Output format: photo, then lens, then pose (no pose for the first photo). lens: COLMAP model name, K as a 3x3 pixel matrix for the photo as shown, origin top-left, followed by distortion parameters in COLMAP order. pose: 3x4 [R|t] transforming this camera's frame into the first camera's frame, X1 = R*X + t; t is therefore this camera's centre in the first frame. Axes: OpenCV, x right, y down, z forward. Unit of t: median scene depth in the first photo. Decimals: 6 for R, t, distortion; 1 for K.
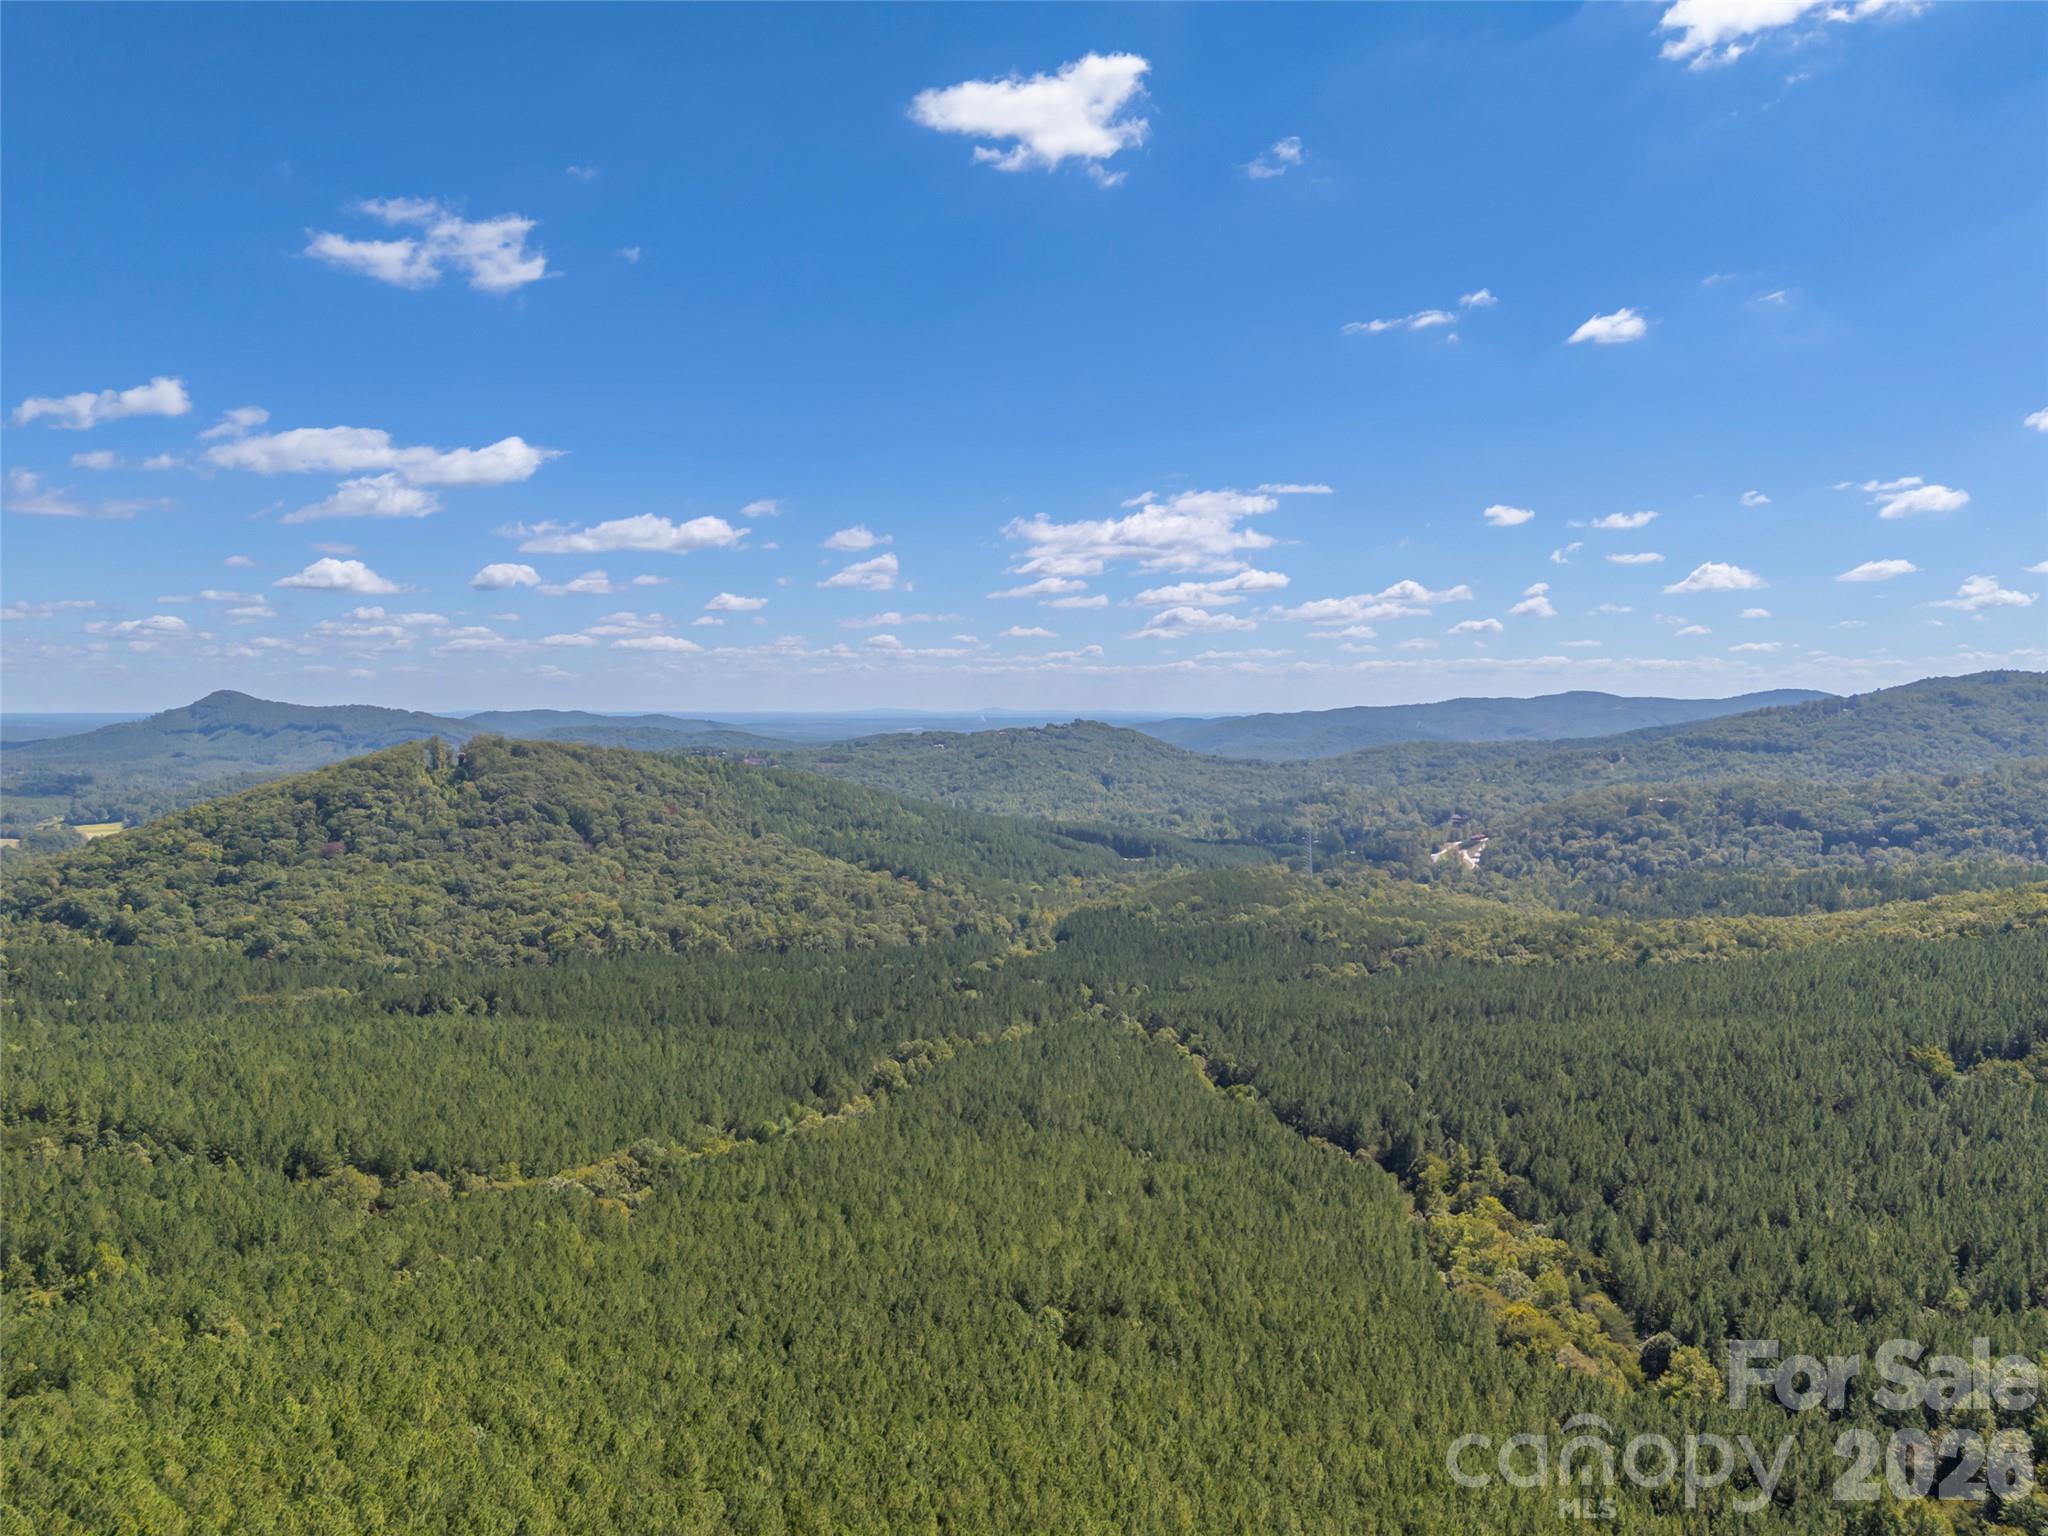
lens RADIAL K [[1486.8, 0, 1024.0], [0, 1486.8, 768.0], [0, 0, 1]] dist [0.091464, -0.062876]
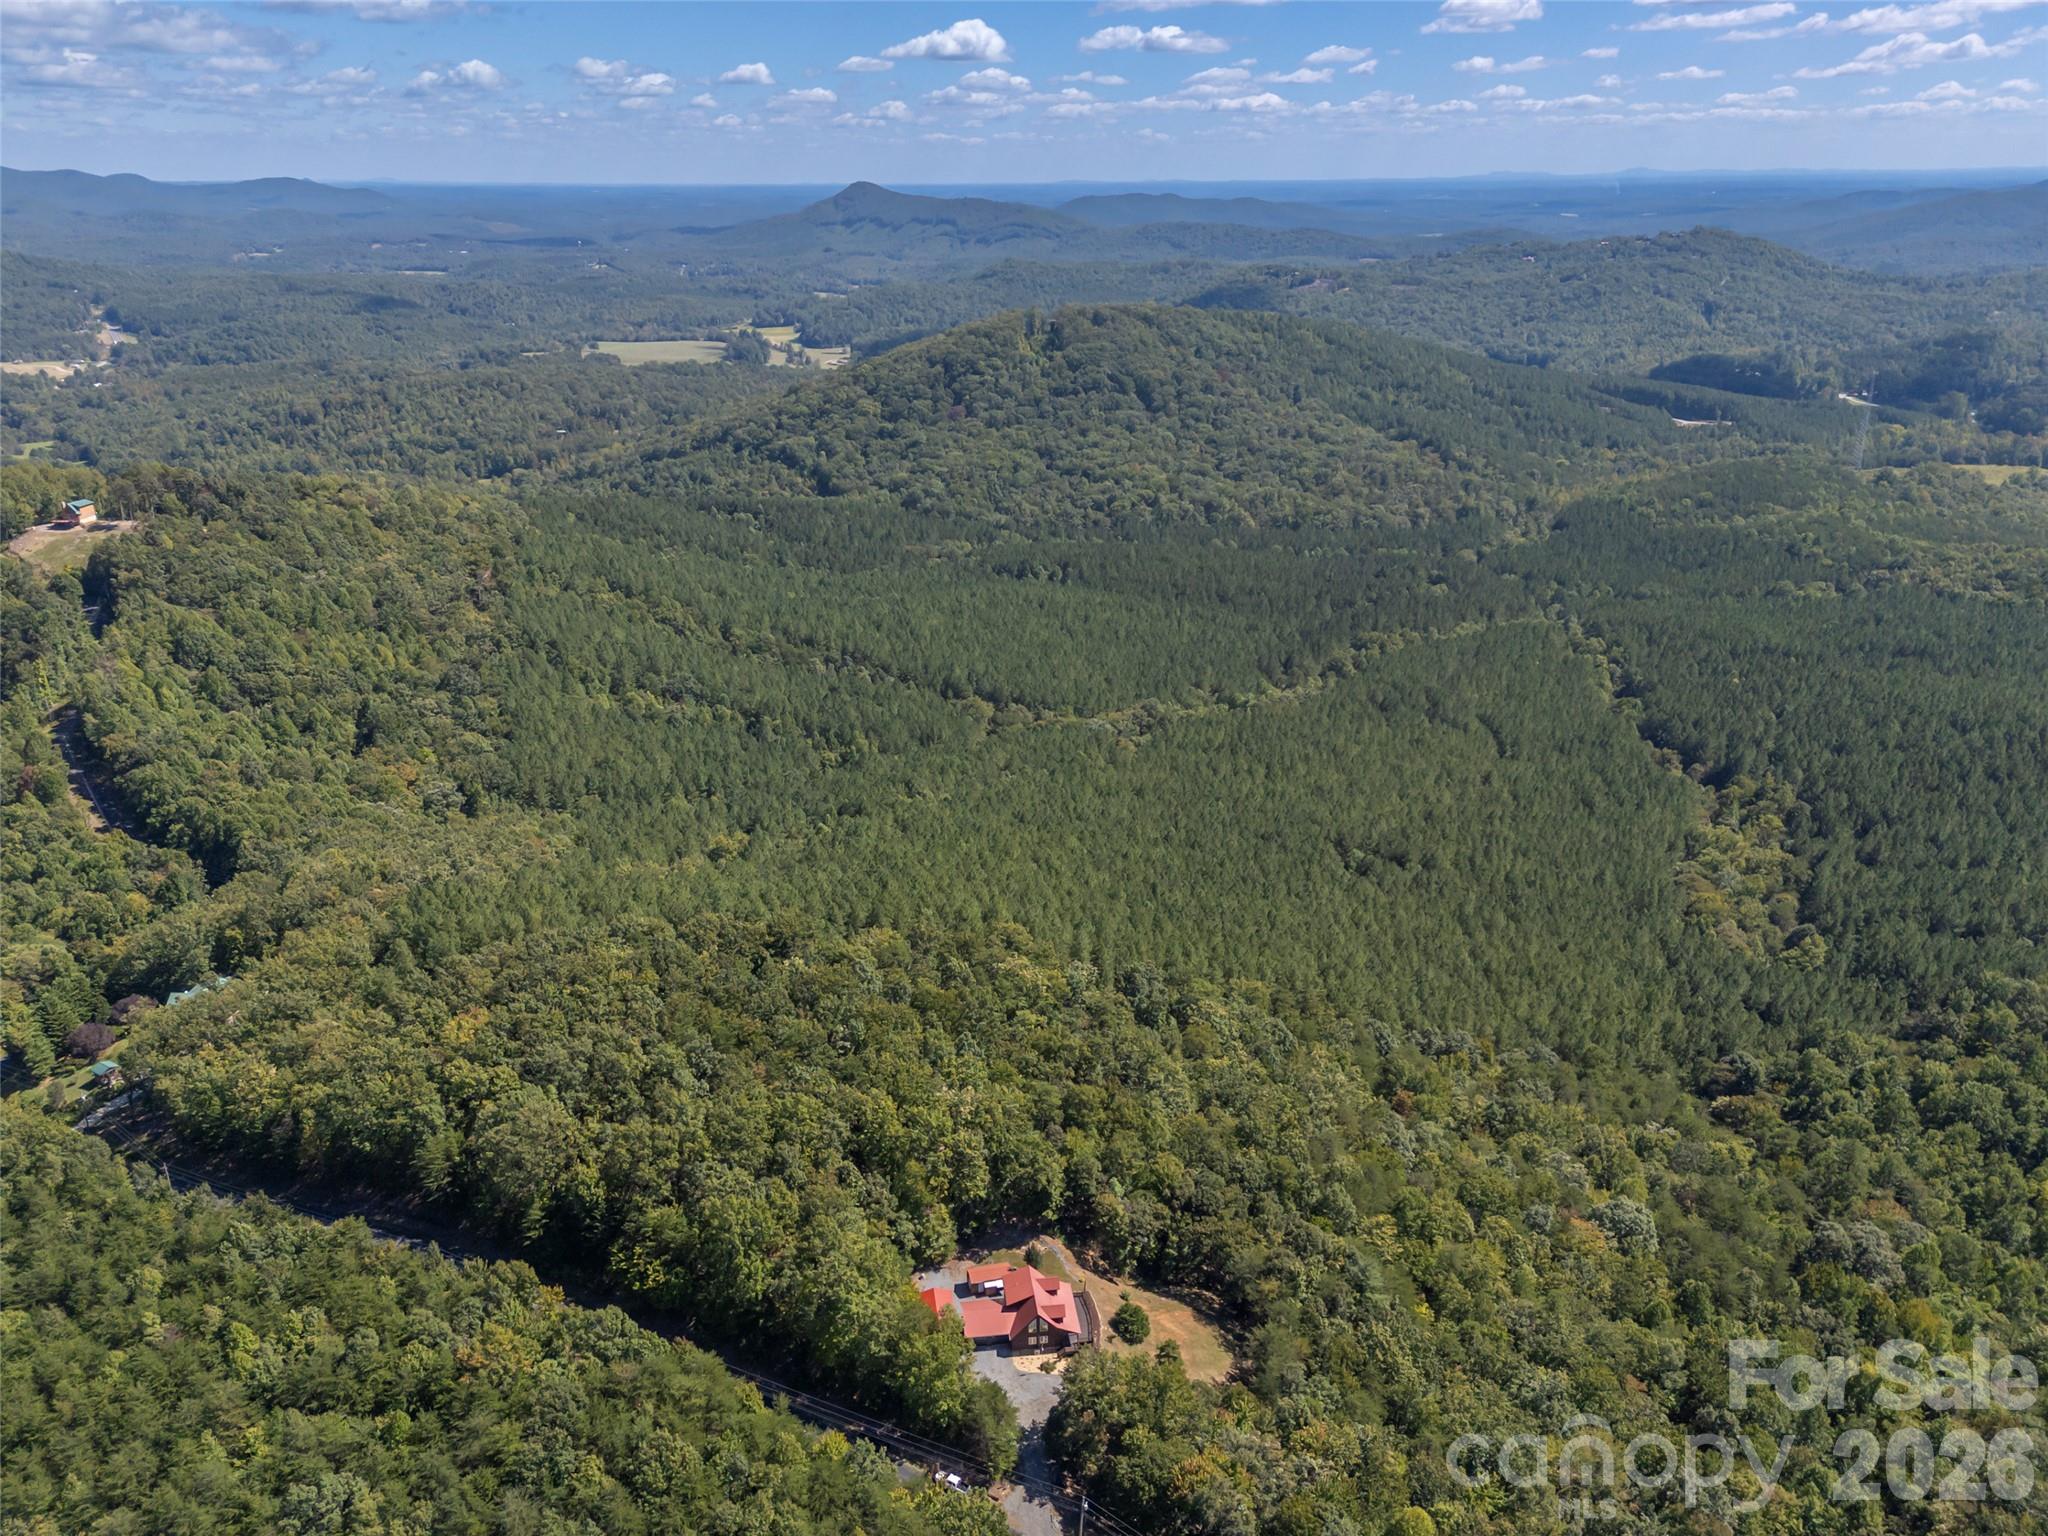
lens RADIAL K [[1486.8, 0, 1024.0], [0, 1486.8, 768.0], [0, 0, 1]] dist [0.091464, -0.062876]
pose [[0.928149, 0.132264, -0.347917, 0.058070], [-0.010382, 0.943570, 0.331009, -0.067016], [0.372065, -0.303614, 0.877147, -0.139753]]
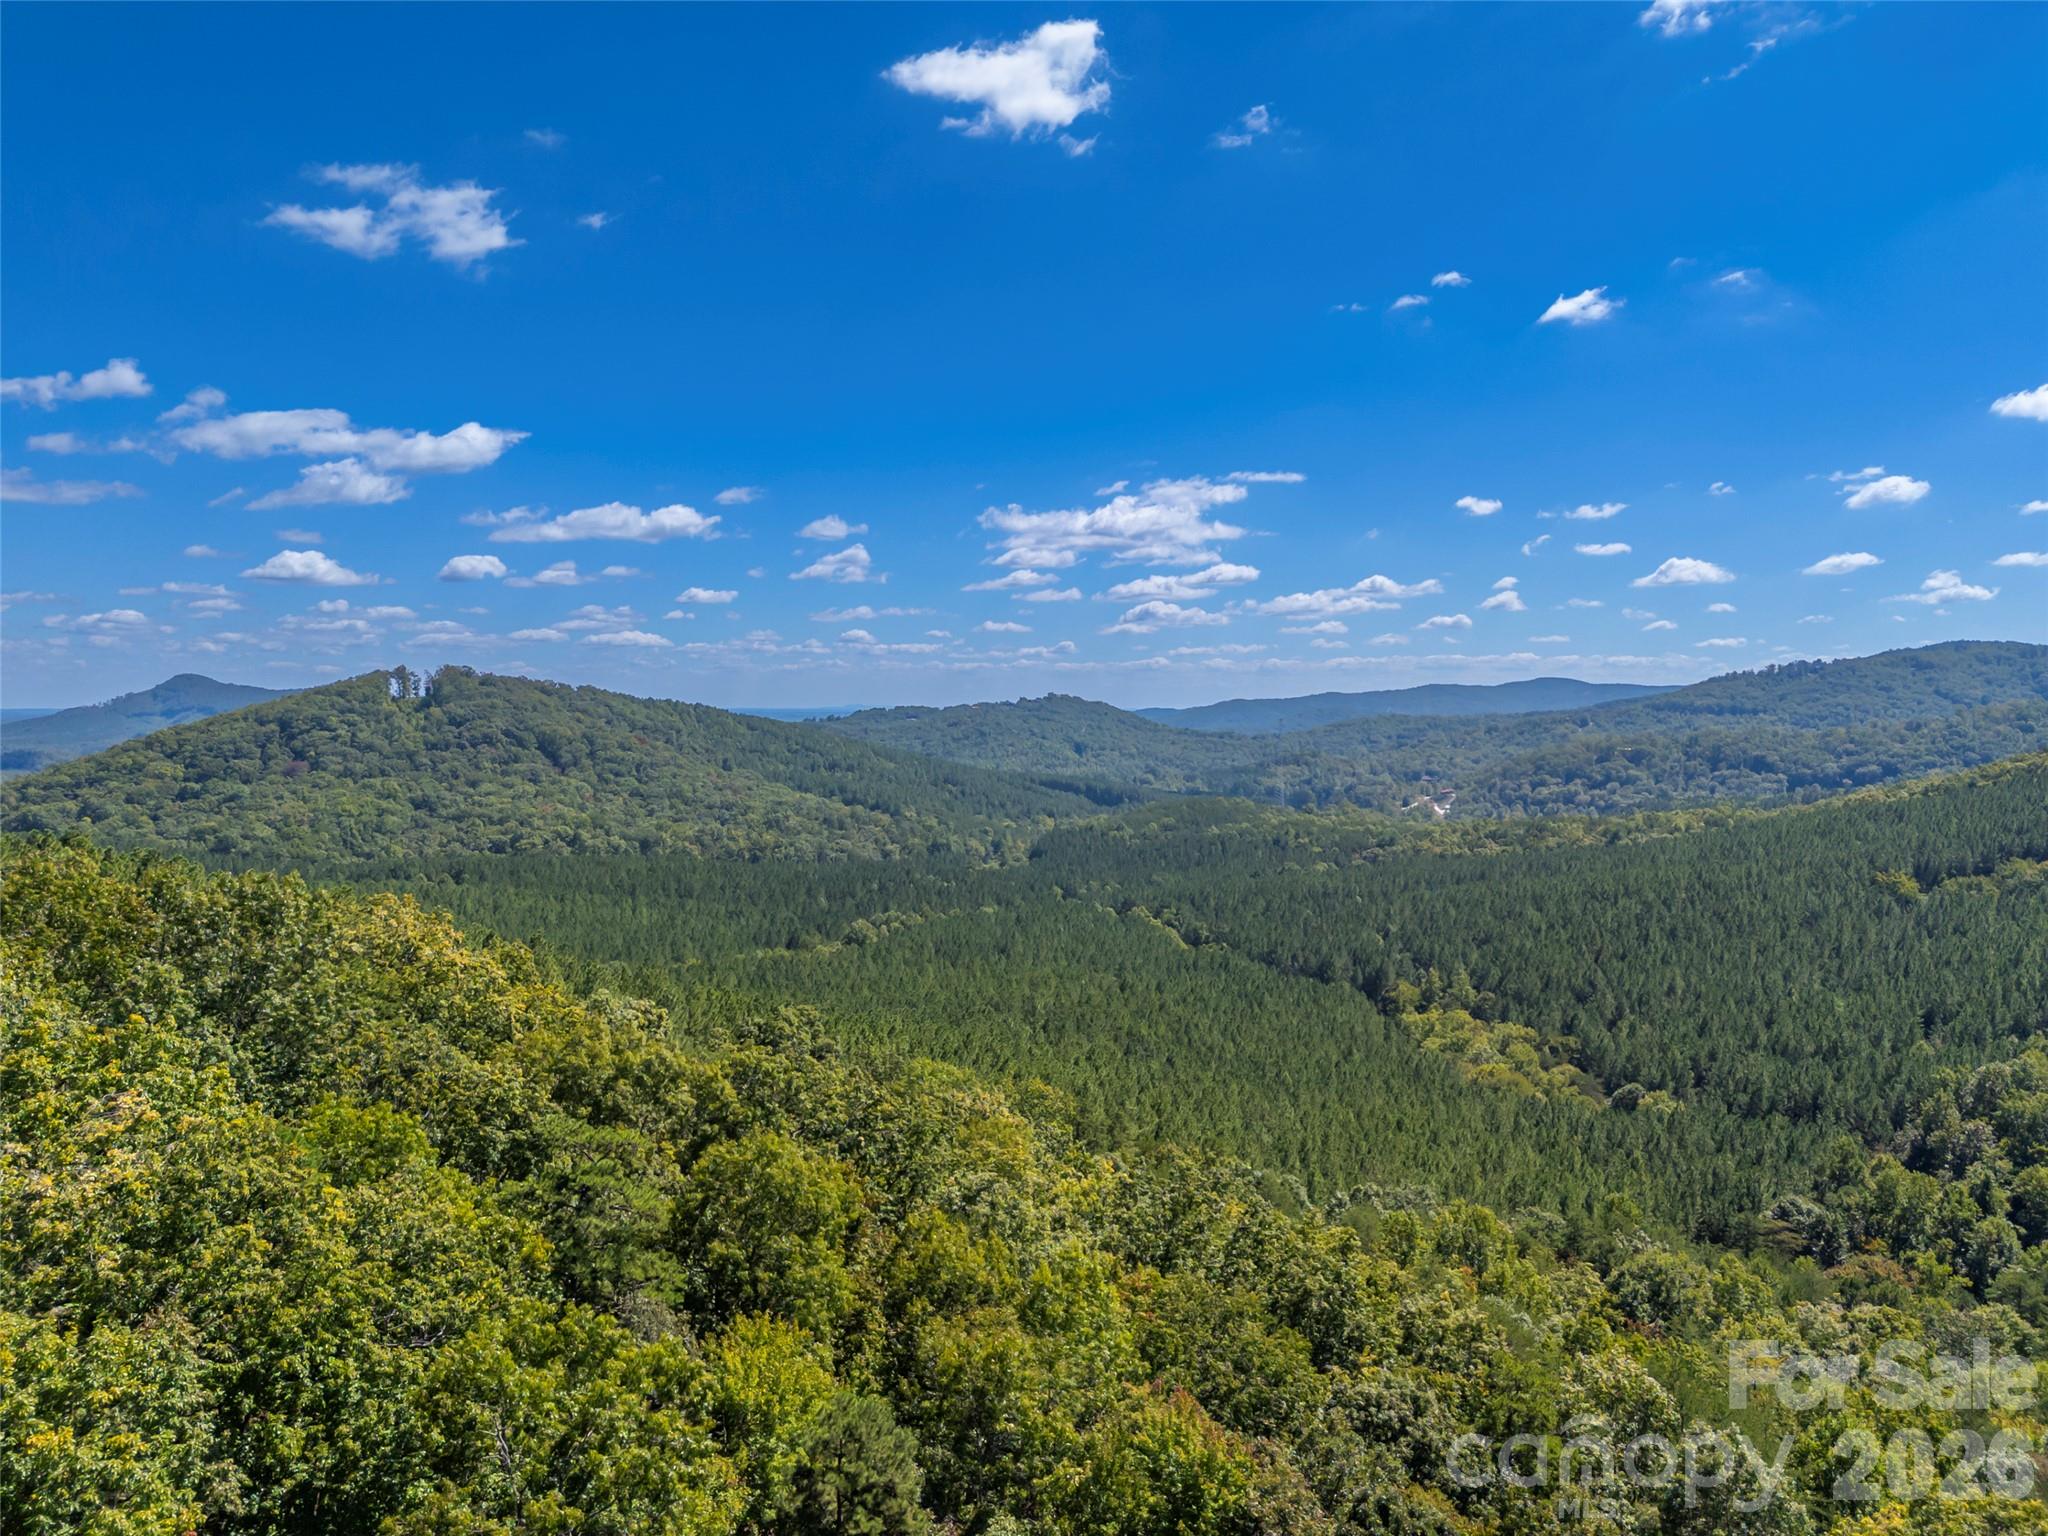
lens RADIAL K [[1486.8, 0, 1024.0], [0, 1486.8, 768.0], [0, 0, 1]] dist [0.091464, -0.062876]
pose [[0.999832, -0.001110, 0.018278, -0.000042], [0.001084, 0.999998, 0.001435, 0.044674], [-0.018280, -0.001415, 0.999832, 0.001939]]
